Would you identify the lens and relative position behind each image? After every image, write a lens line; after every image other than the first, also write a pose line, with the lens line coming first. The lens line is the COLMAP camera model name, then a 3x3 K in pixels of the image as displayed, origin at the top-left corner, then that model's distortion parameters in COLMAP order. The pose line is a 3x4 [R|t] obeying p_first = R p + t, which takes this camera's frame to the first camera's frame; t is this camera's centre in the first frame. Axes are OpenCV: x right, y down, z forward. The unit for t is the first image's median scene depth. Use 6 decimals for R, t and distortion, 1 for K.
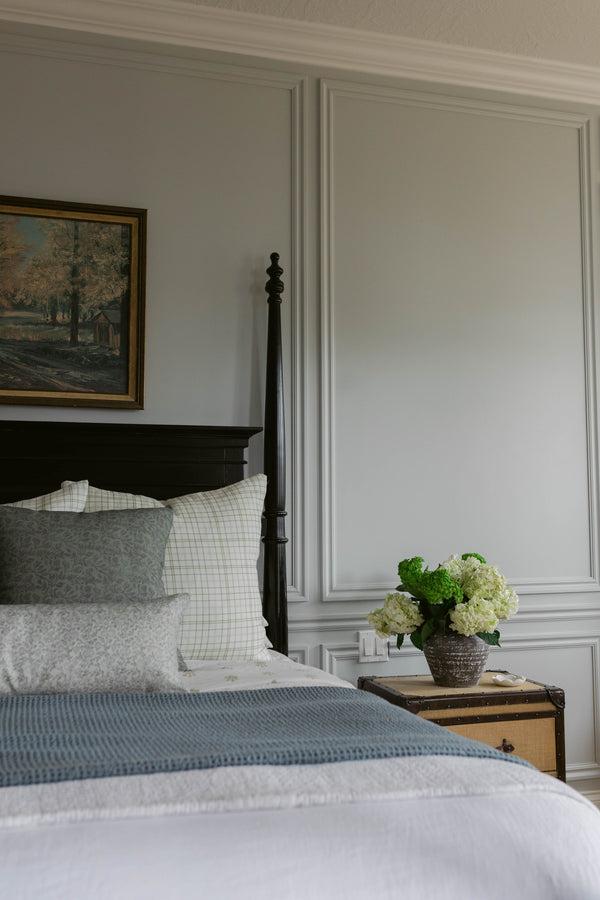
lens RADIAL K [[883.4, 0, 281.5], [0, 883.4, 443.7], [0, 0, 1]] dist [0.006419, -0.006005]
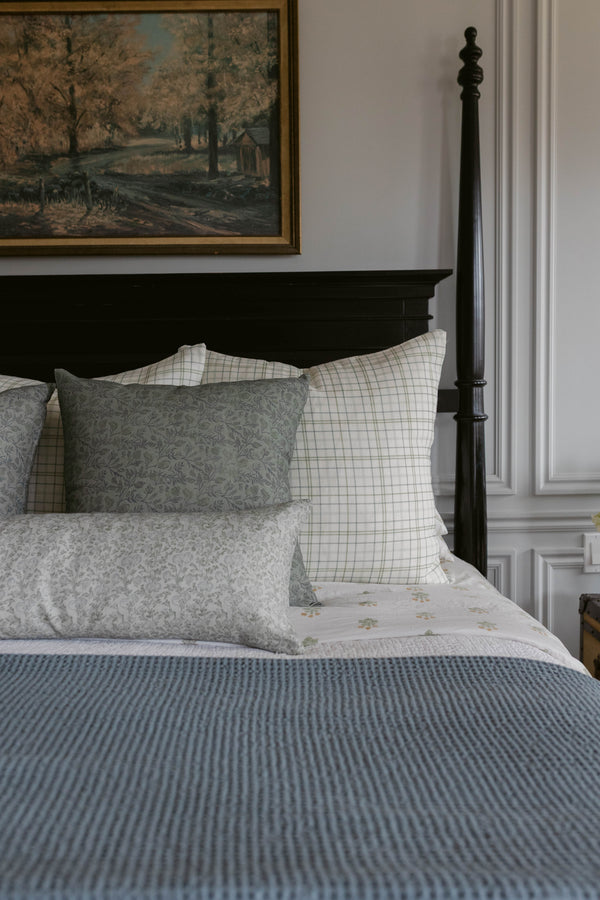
lens RADIAL K [[883.4, 0, 281.5], [0, 883.4, 443.7], [0, 0, 1]] dist [0.006419, -0.006005]
pose [[0.964377, 0.004771, -0.264488, 0.048338], [0.034331, 0.989124, 0.143020, 0.019843], [0.262294, -0.147005, 0.953725, 0.272419]]
